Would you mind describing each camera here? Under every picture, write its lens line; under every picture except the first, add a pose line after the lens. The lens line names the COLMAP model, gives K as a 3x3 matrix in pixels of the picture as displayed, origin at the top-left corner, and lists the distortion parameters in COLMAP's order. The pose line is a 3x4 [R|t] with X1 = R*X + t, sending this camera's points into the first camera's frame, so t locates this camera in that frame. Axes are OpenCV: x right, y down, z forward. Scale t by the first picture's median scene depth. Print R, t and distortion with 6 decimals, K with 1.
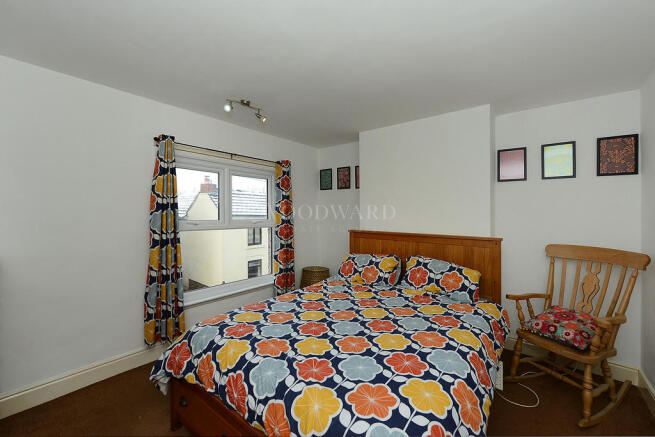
lens RADIAL K [[261.3, 0, 329.4], [0, 261.3, 213.0], [0, 0, 1]] dist [-0.008861, 0.000322]
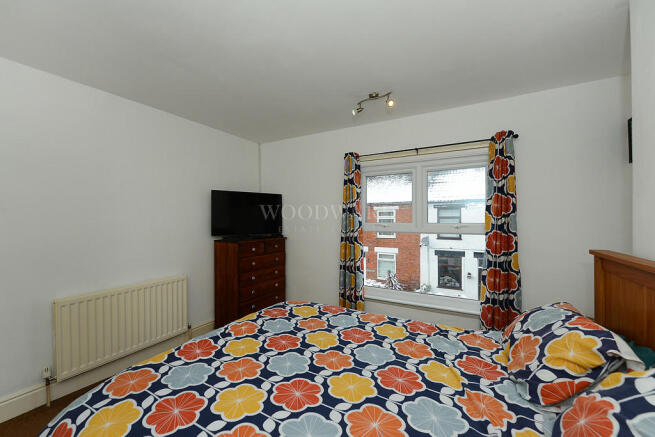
lens RADIAL K [[261.3, 0, 328.2], [0, 261.3, 221.9], [0, 0, 1]] dist [-0.008861, 0.000322]
pose [[0.175480, 0.009888, -0.984433, 0.566547], [0.004056, 0.999934, 0.010767, 0.015893], [0.984475, -0.005883, 0.175428, 0.673781]]
